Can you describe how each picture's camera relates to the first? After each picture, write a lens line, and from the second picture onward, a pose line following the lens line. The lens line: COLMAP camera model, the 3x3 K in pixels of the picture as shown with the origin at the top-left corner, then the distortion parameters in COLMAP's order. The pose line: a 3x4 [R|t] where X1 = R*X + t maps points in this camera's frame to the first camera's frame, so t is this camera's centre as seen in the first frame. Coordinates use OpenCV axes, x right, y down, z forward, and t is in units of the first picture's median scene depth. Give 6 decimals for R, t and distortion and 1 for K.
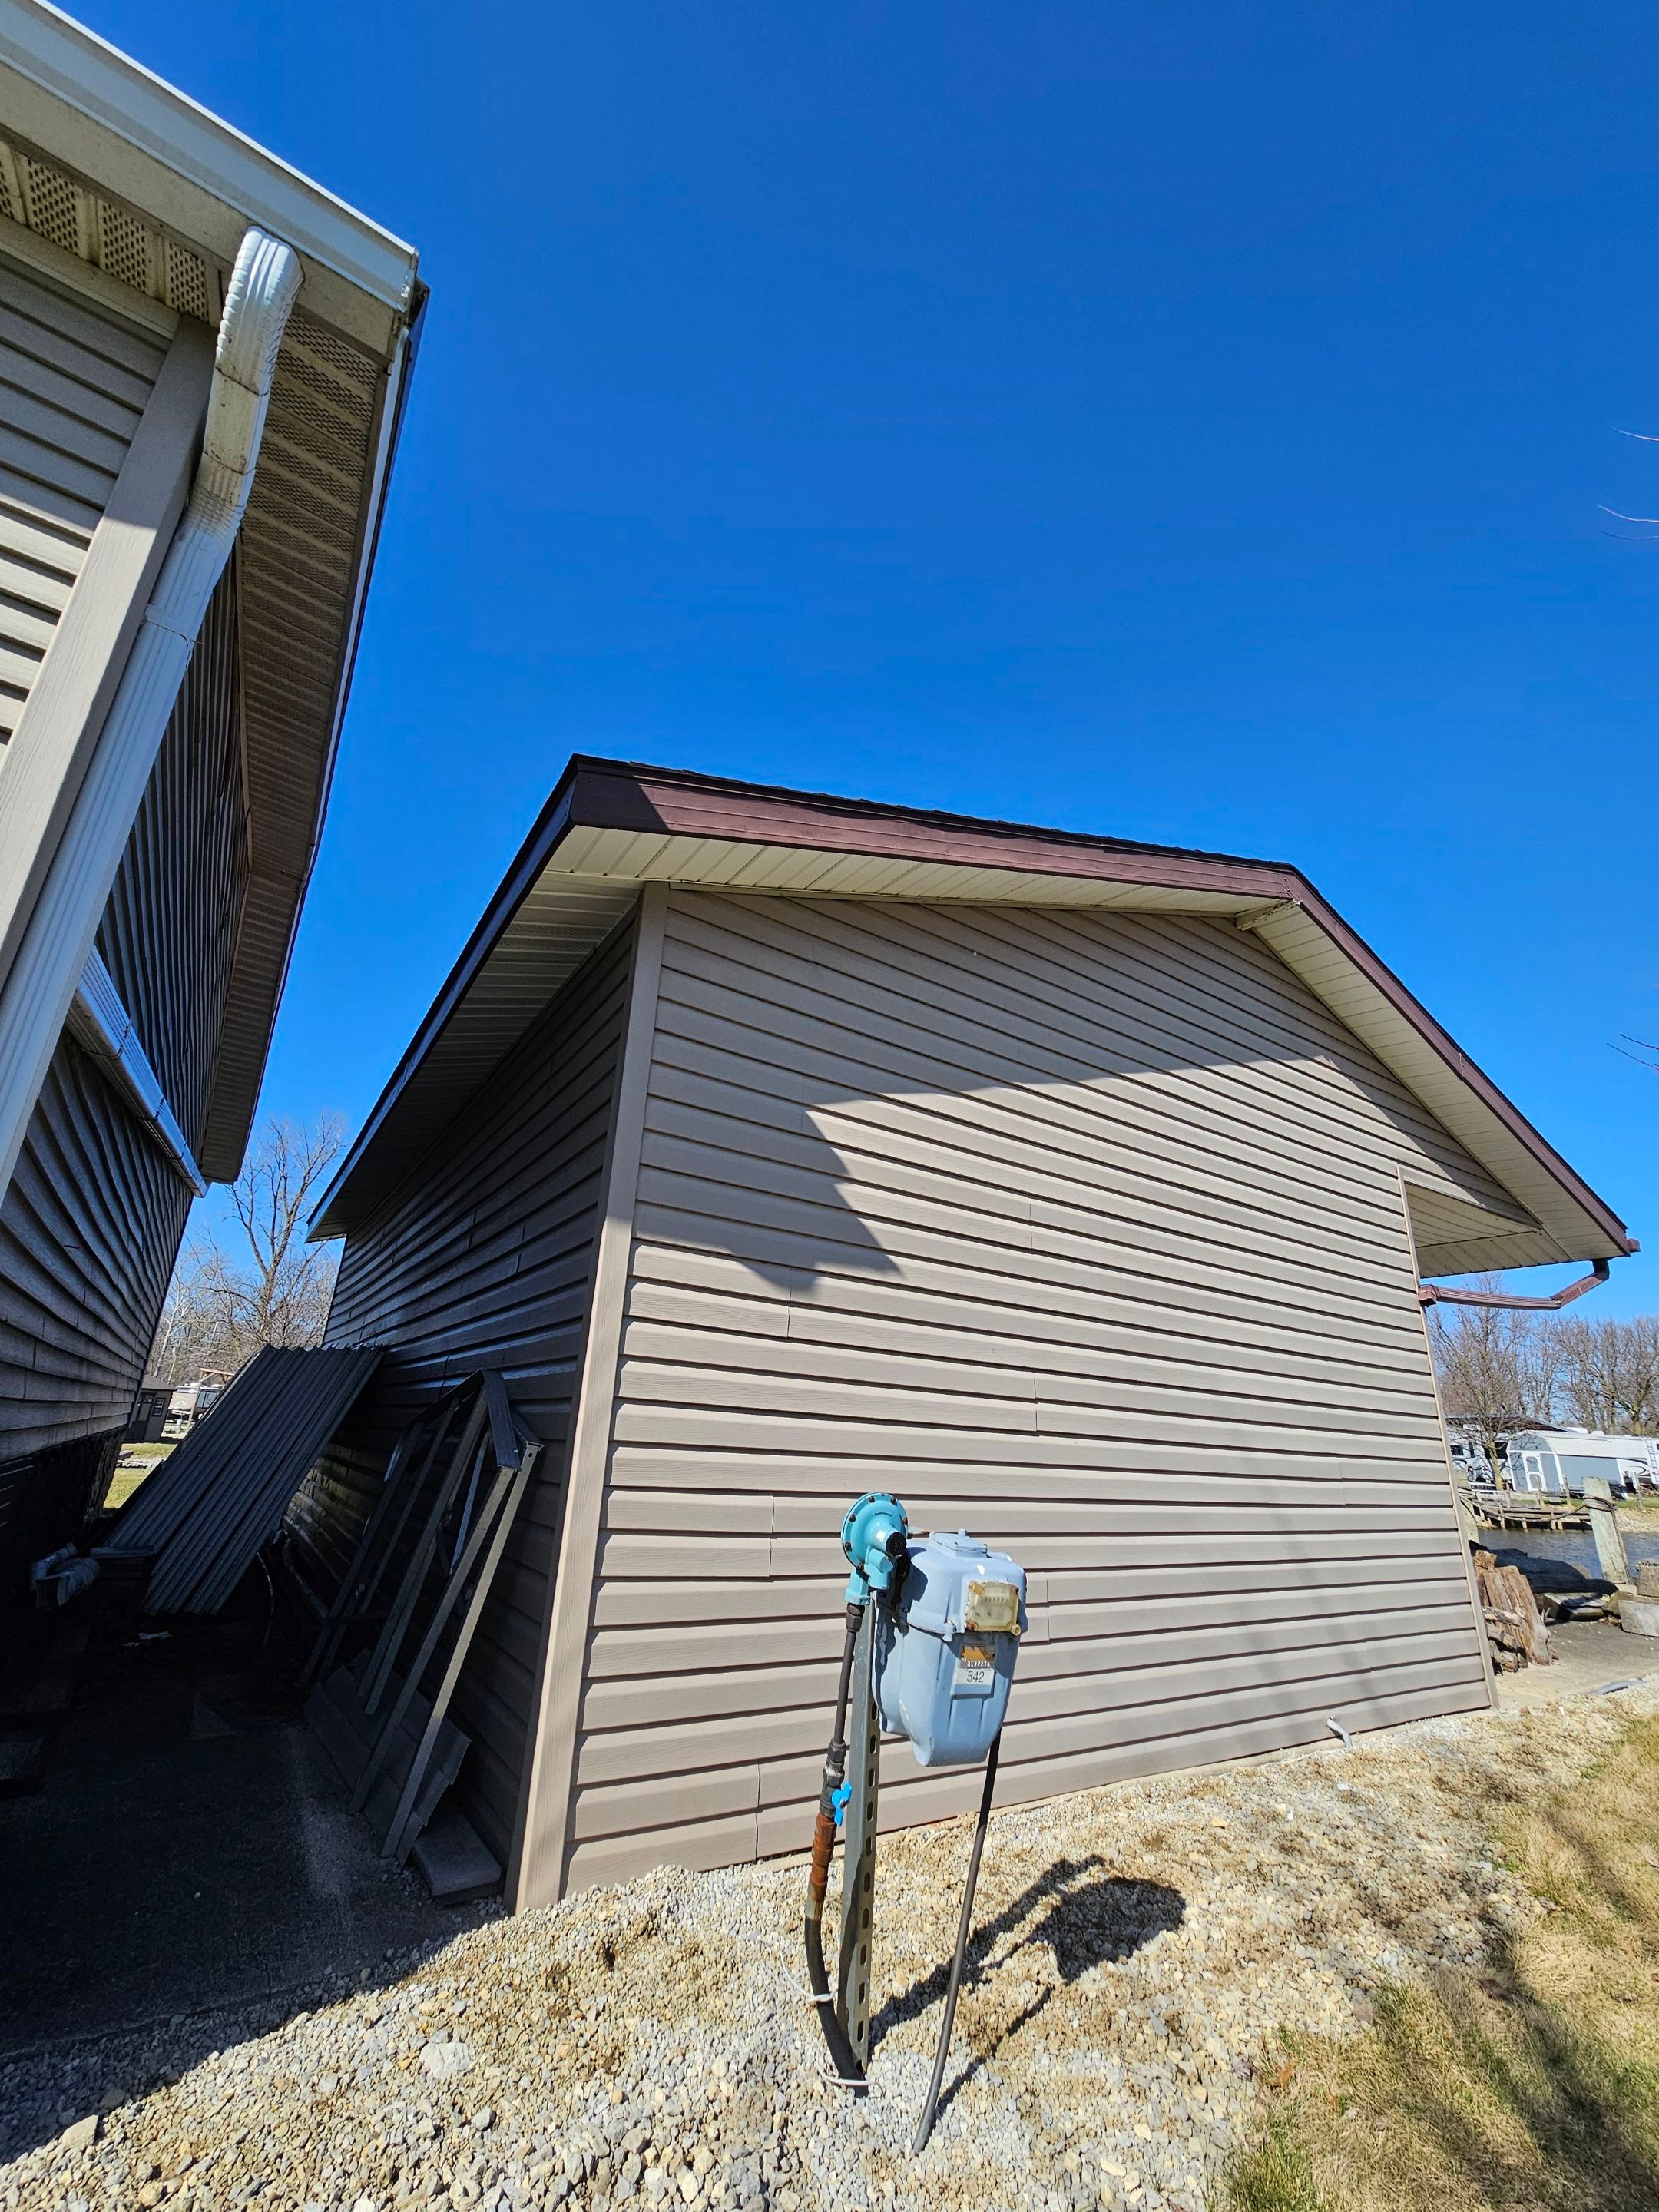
lens RADIAL K [[909.7, 0, 821.8], [0, 909.7, 1108.1], [0, 0, 1]] dist [0.000723, -0.000266]
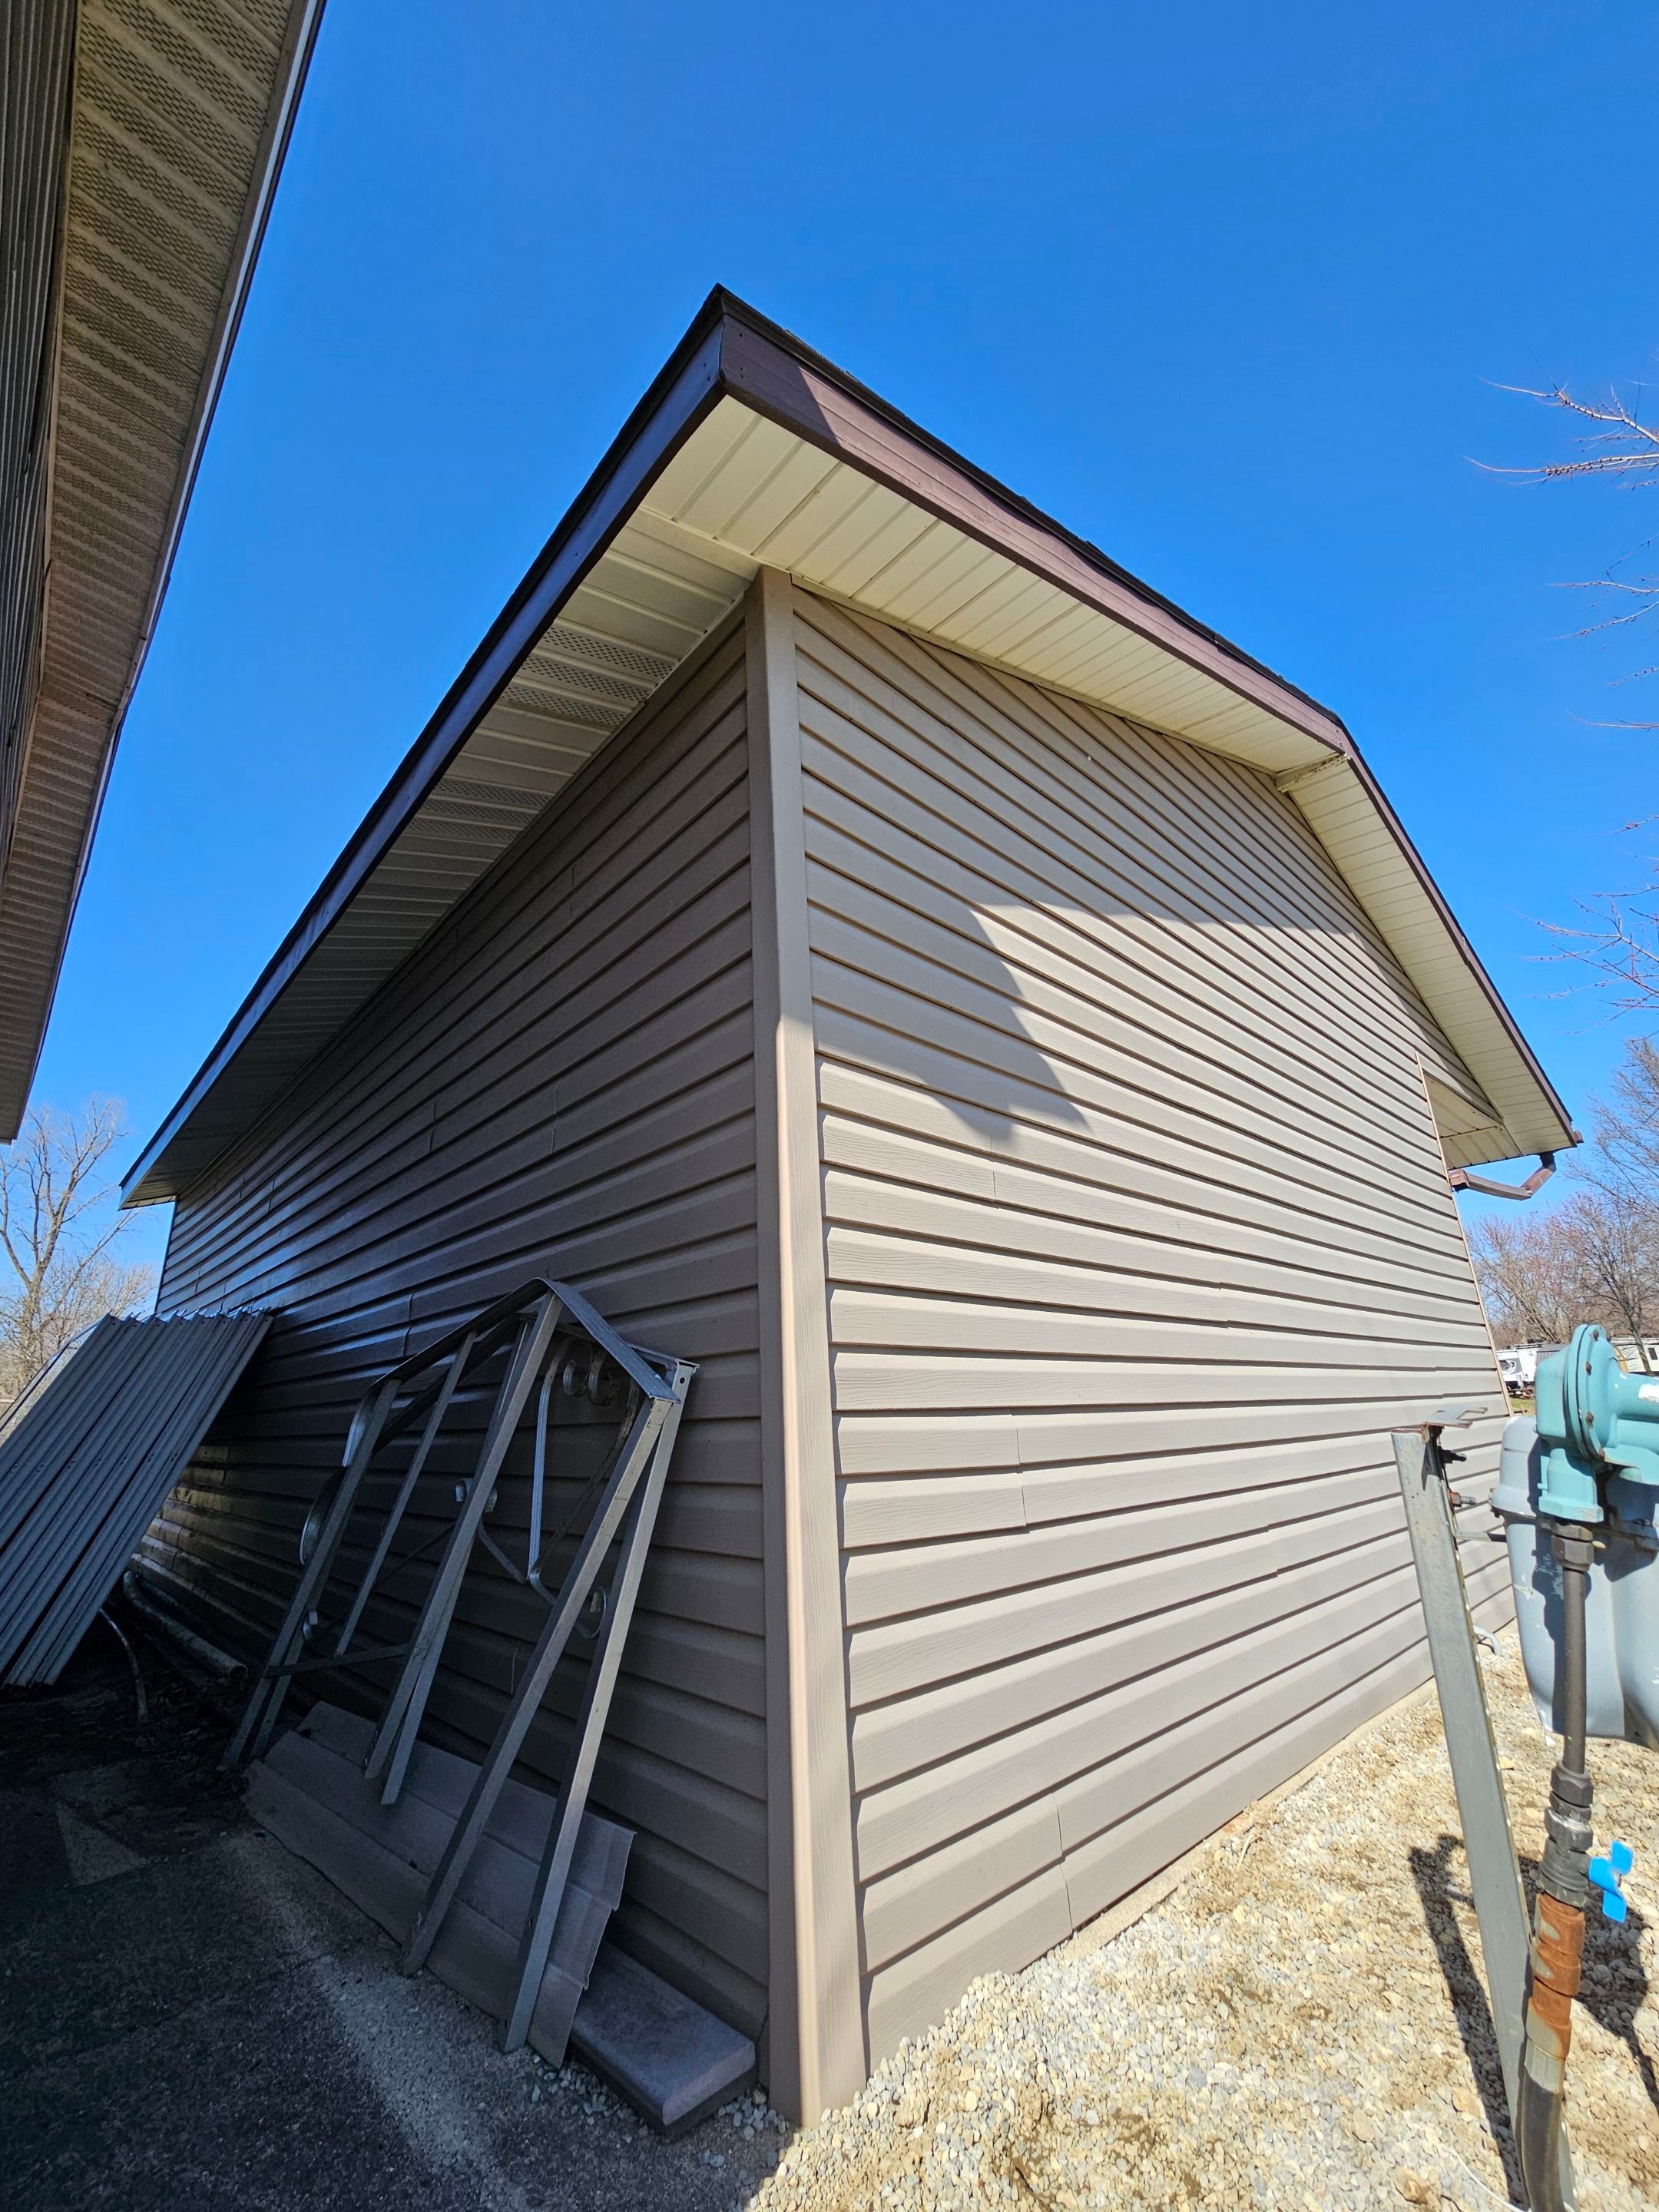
lens RADIAL K [[909.7, 0, 827.0], [0, 909.7, 1106.3], [0, 0, 1]] dist [0.000723, -0.000266]
pose [[0.983488, -0.028360, 0.178737, -0.262994], [0.023686, 0.999321, 0.028227, 0.136171], [-0.179416, -0.023527, 0.983492, 0.278753]]
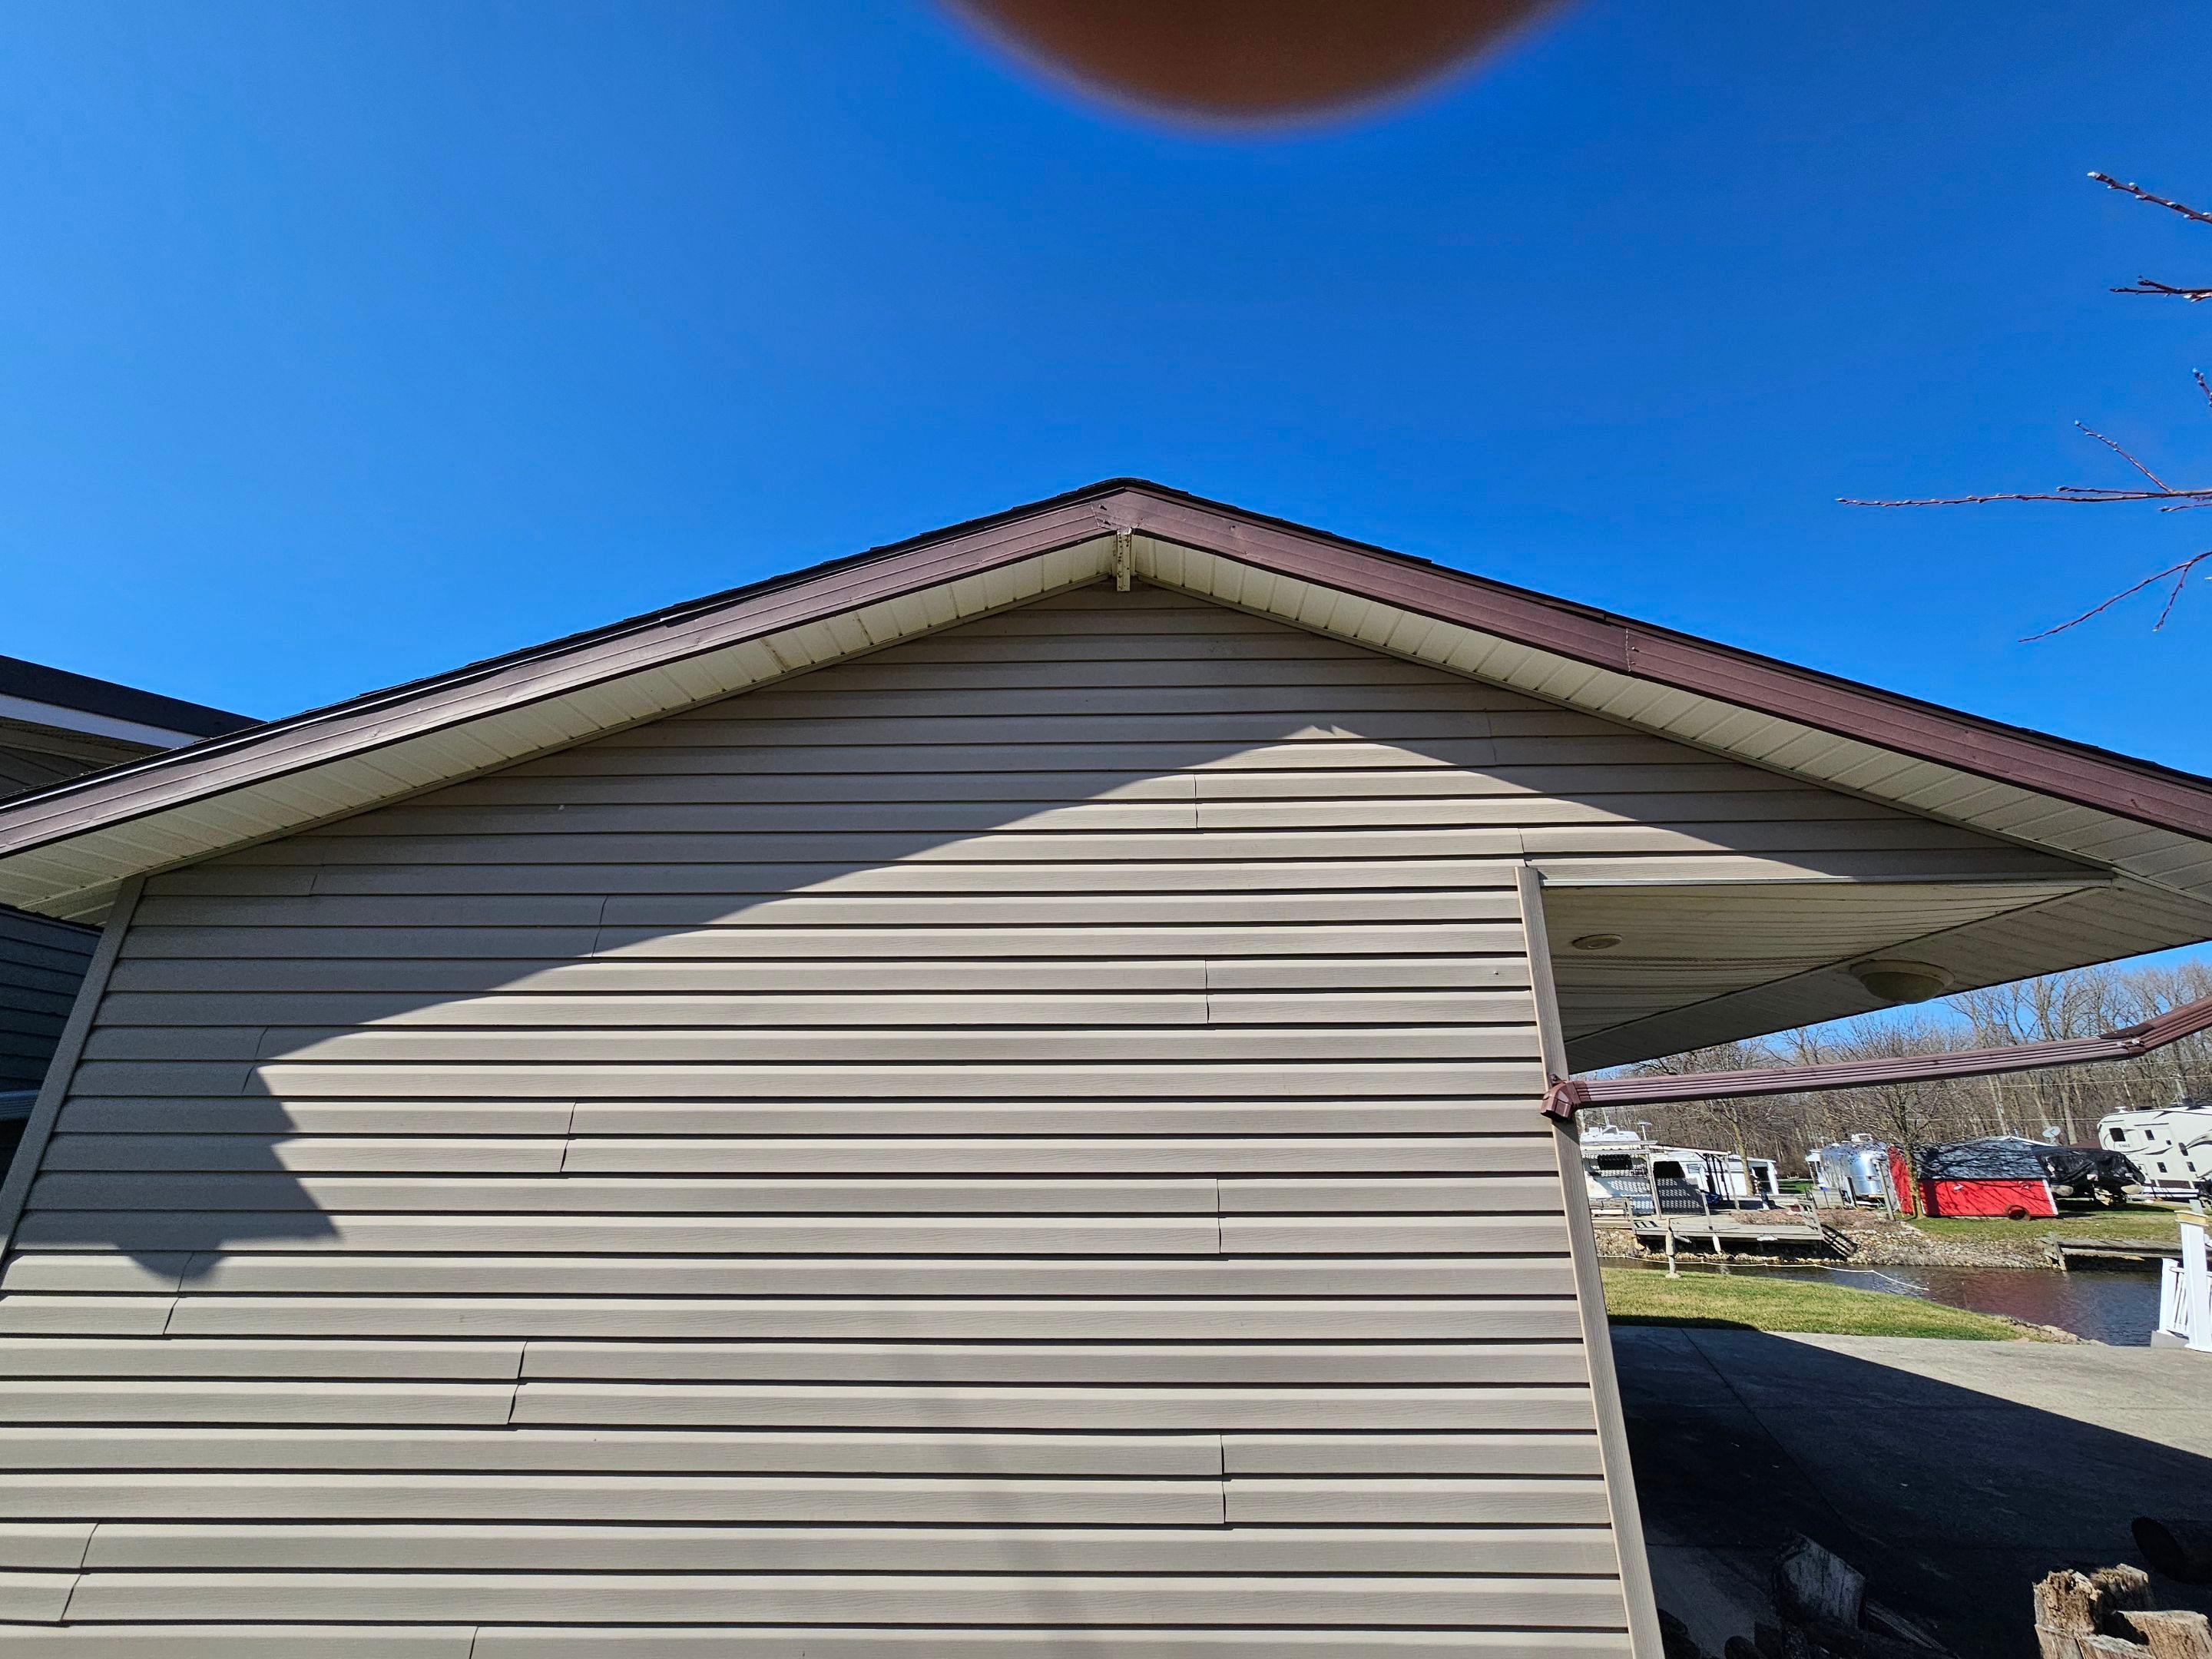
lens RADIAL K [[909.7, 0, 1115.6], [0, 909.7, 829.9], [0, 0, 1]] dist [0.000723, -0.000266]
pose [[0.821742, -0.242408, -0.515731, 1.224638], [0.234826, 0.968646, -0.081129, 0.048837], [0.519227, -0.054440, 0.852901, 0.654288]]
